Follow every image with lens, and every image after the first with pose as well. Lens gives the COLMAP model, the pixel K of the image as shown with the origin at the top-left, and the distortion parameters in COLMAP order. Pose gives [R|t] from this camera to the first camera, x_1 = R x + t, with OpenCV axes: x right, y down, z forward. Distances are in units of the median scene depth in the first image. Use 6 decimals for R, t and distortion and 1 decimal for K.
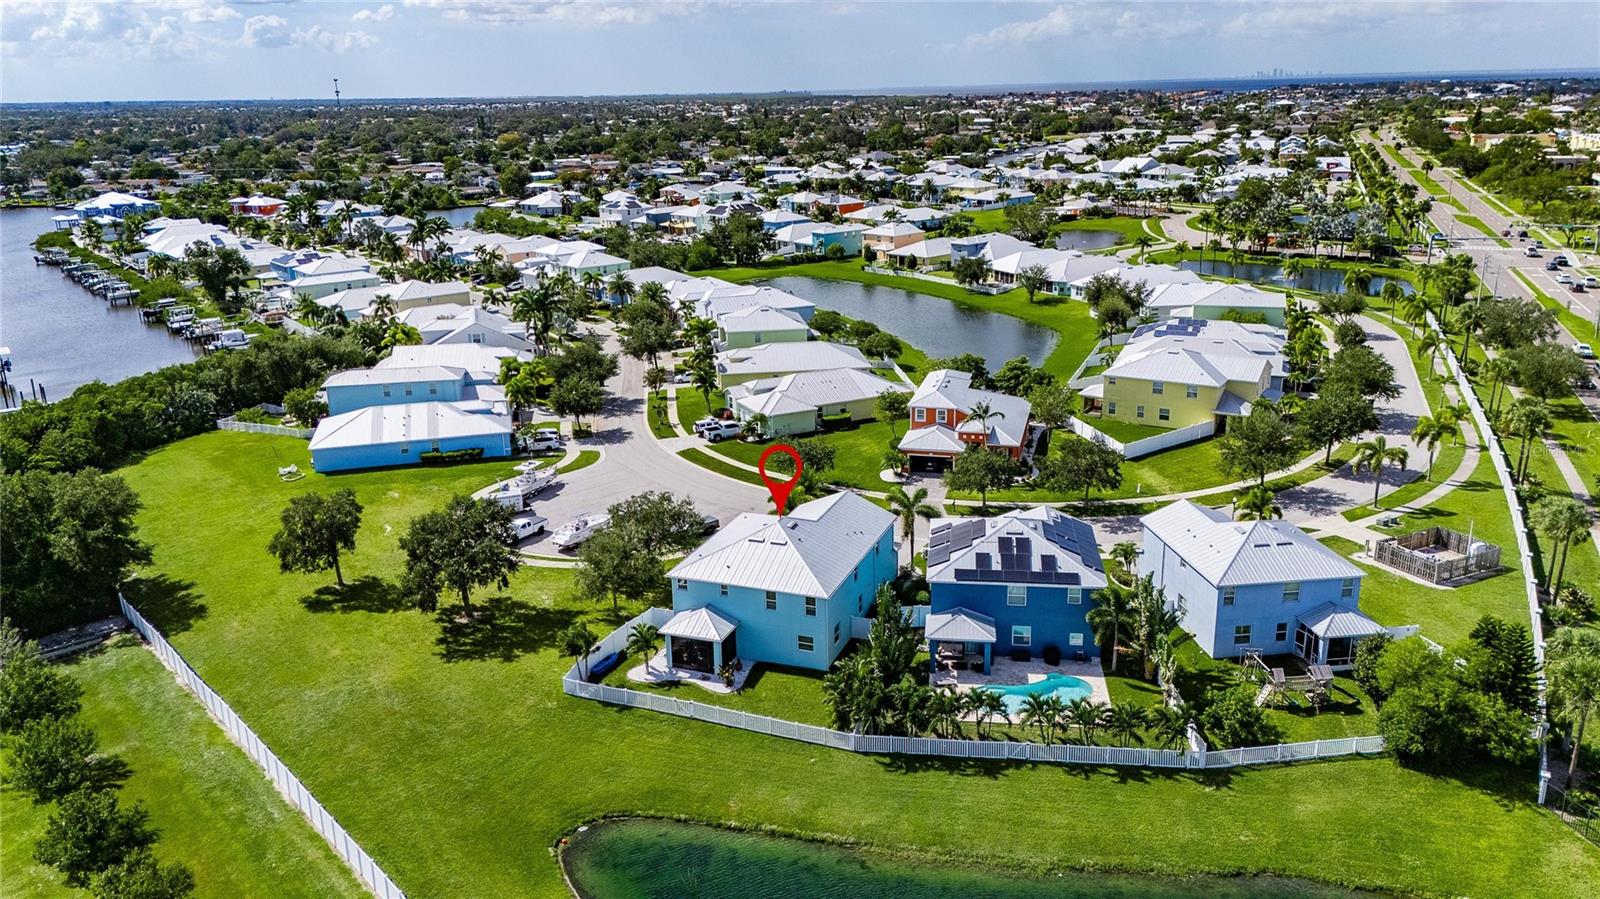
lens RADIAL K [[1164.7, 0, 800.0], [0, 1164.7, 449.5], [0, 0, 1]] dist [0.167928, -0.410793]
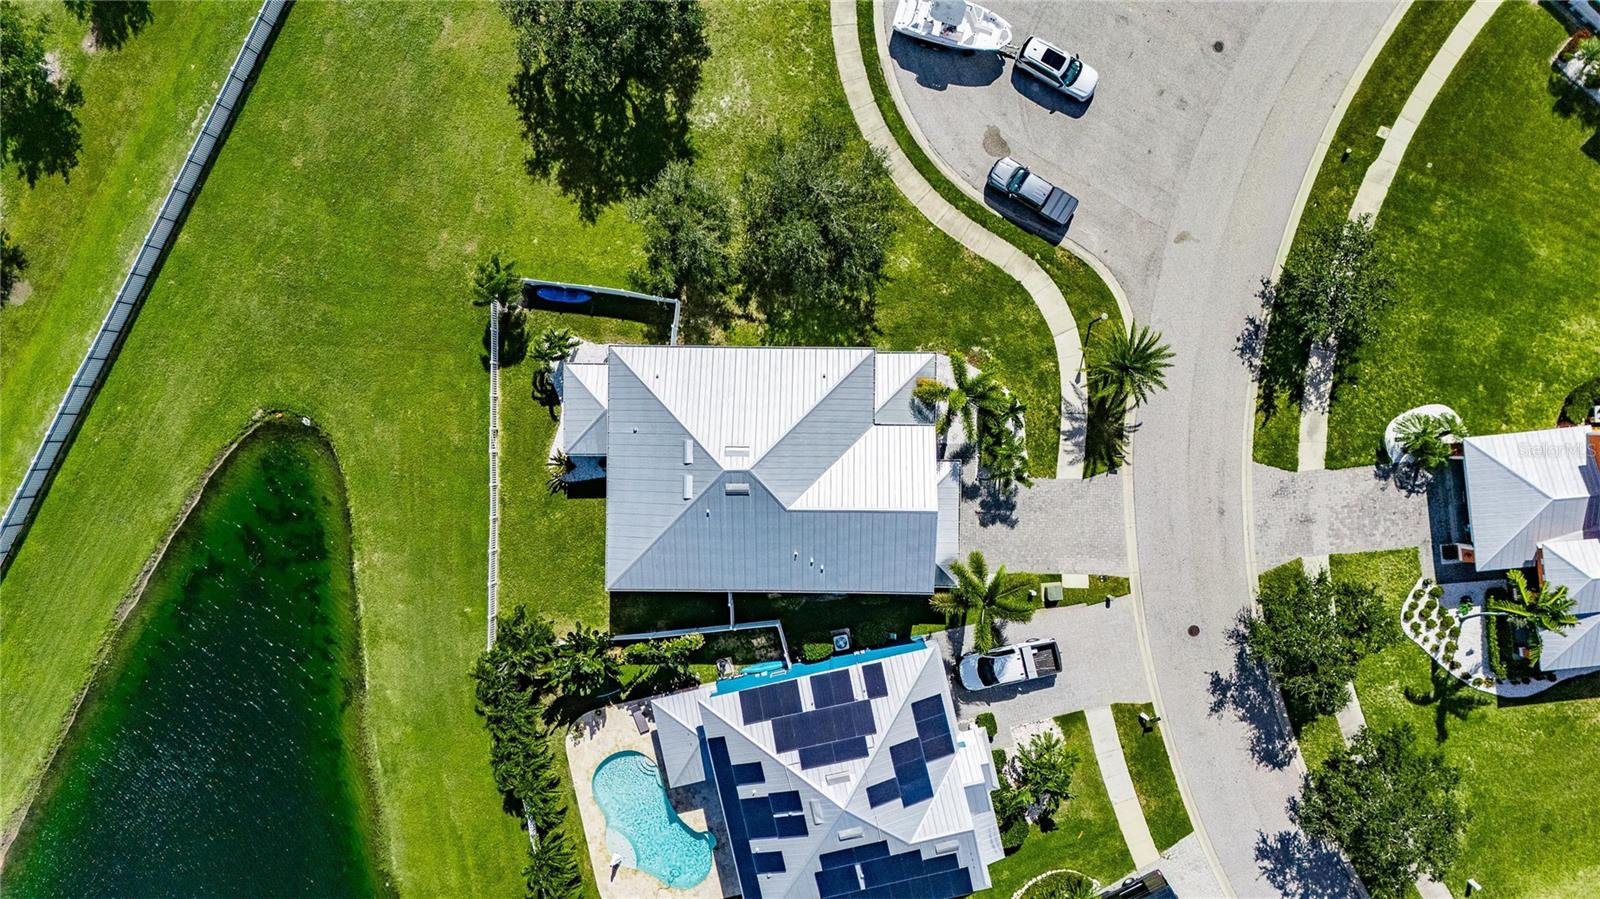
lens RADIAL K [[1177.1, 0, 800.0], [0, 1177.1, 449.5], [0, 0, 1]] dist [0.060096, -0.038979]
pose [[0.350770, 0.936176, 0.023122, -0.022461], [-0.259255, 0.073354, 0.963019, -0.421673], [0.899859, -0.343793, 0.268439, 0.618599]]
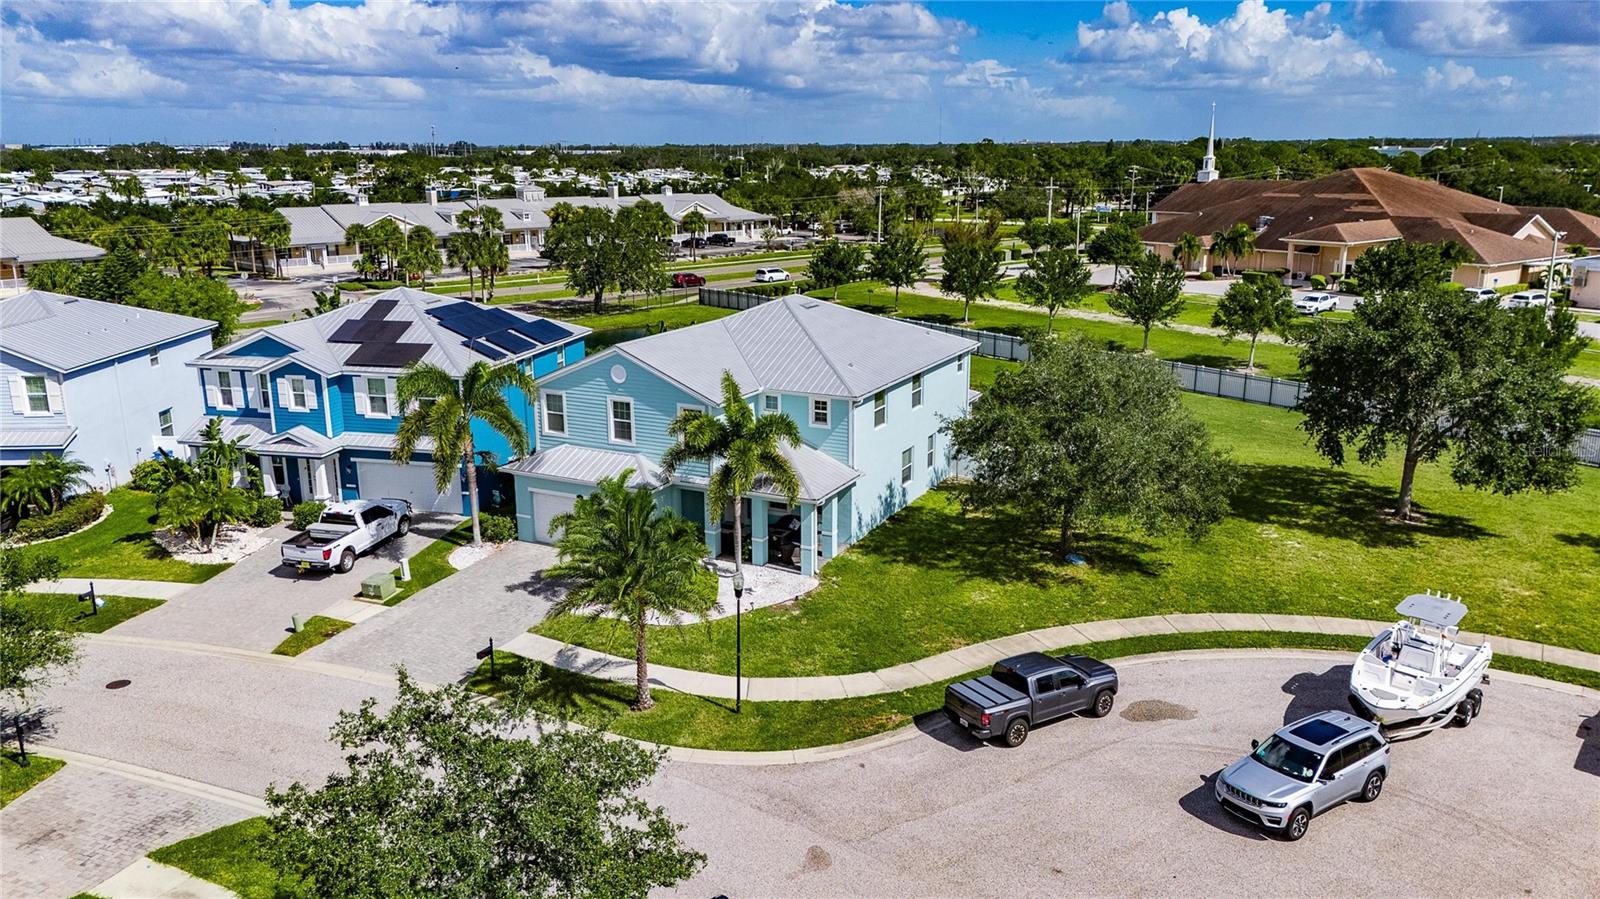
lens RADIAL K [[1175.8, 0, 800.0], [0, 1175.8, 449.5], [0, 0, 1]] dist [0.055361, -0.043097]
pose [[-0.994783, -0.000397, 0.102015, -0.057733], [0.052876, 0.853177, 0.518934, -0.123055], [-0.087242, 0.521621, -0.848705, 1.095805]]
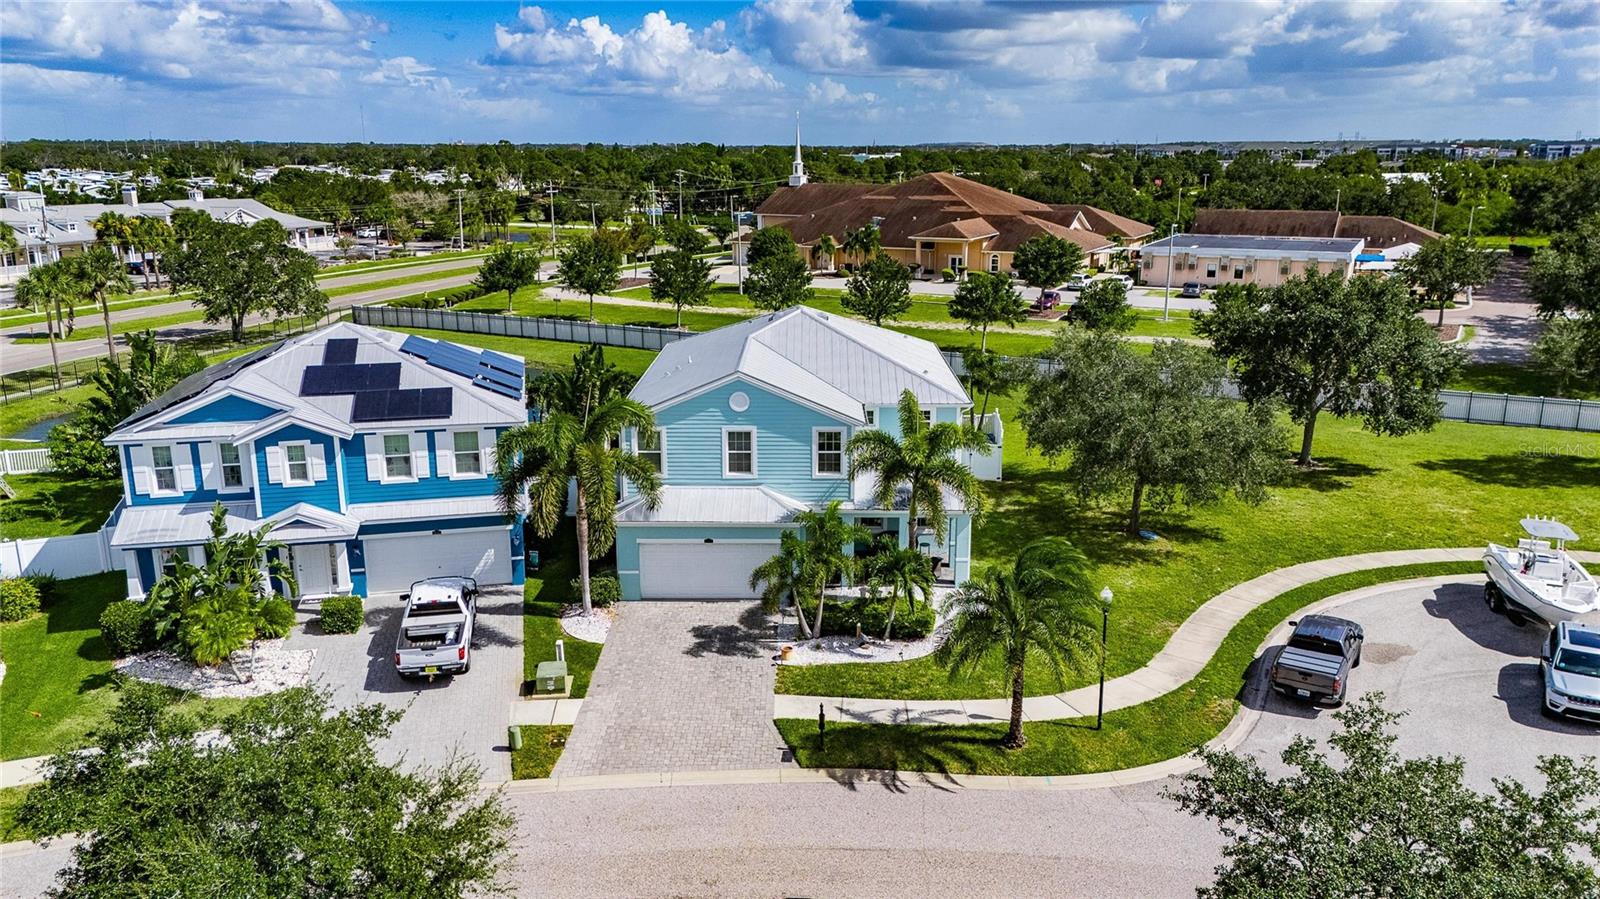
lens RADIAL K [[1175.8, 0, 800.0], [0, 1175.8, 449.5], [0, 0, 1]] dist [0.055361, -0.043097]
pose [[-0.936391, 0.106453, -0.334426, 0.124605], [-0.084857, 0.855944, 0.510058, -0.116641], [0.340547, 0.505991, -0.792465, 1.057112]]
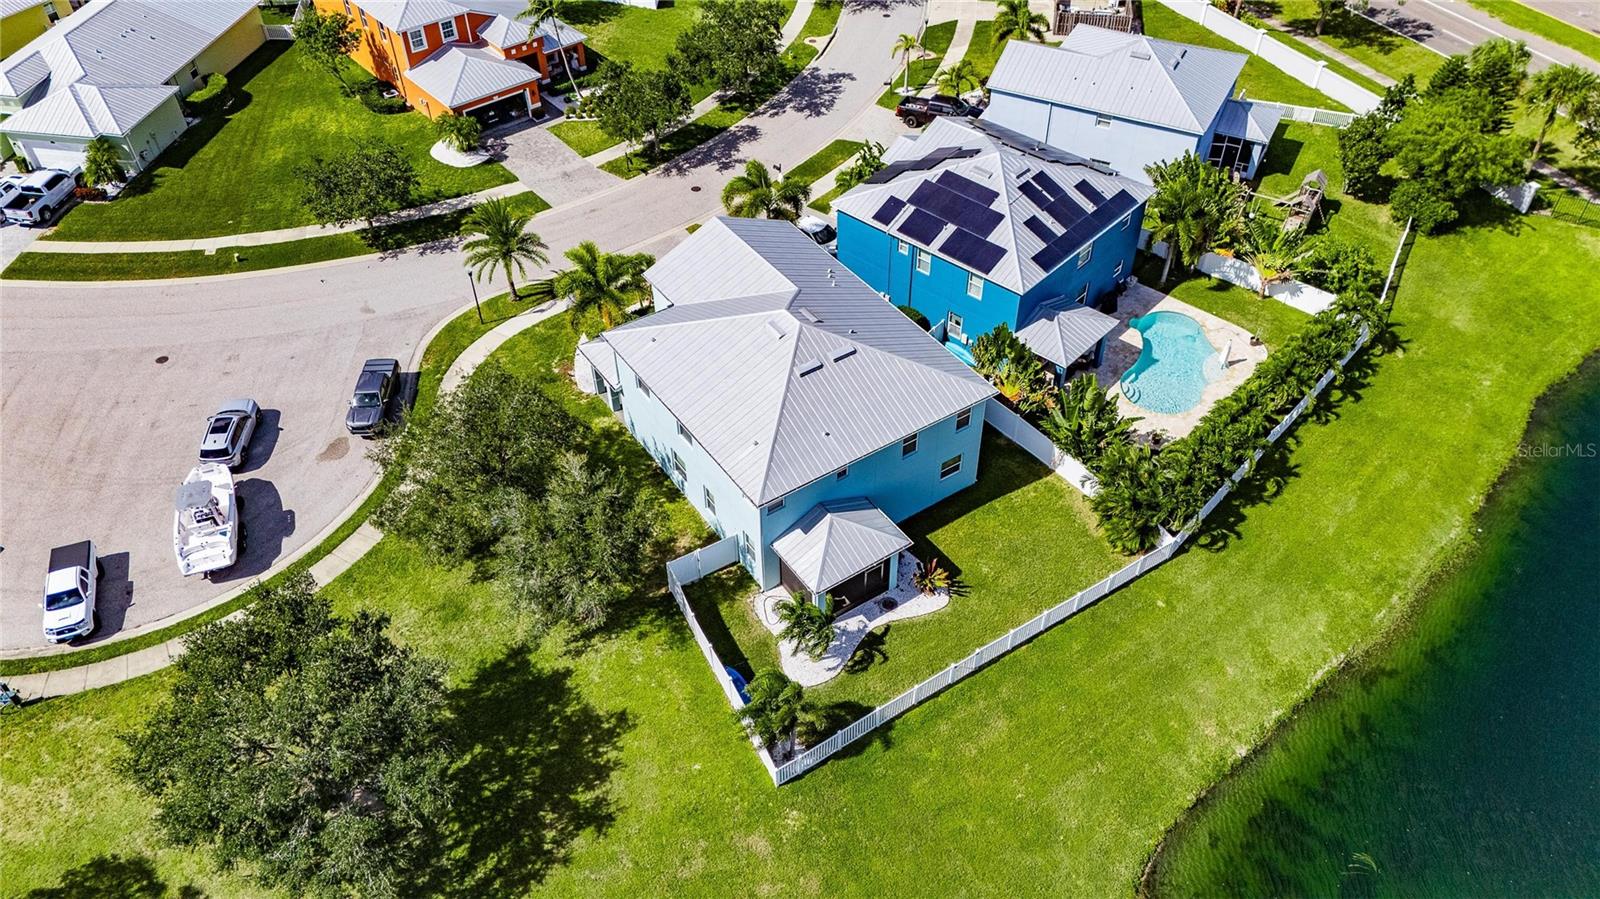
lens RADIAL K [[1175.8, 0, 800.0], [0, 1175.8, 449.5], [0, 0, 1]] dist [0.055361, -0.043097]
pose [[0.573702, -0.549702, 0.607202, -0.293301], [0.238503, 0.821328, 0.518206, -0.135191], [-0.783570, -0.152476, 0.602303, 0.457192]]
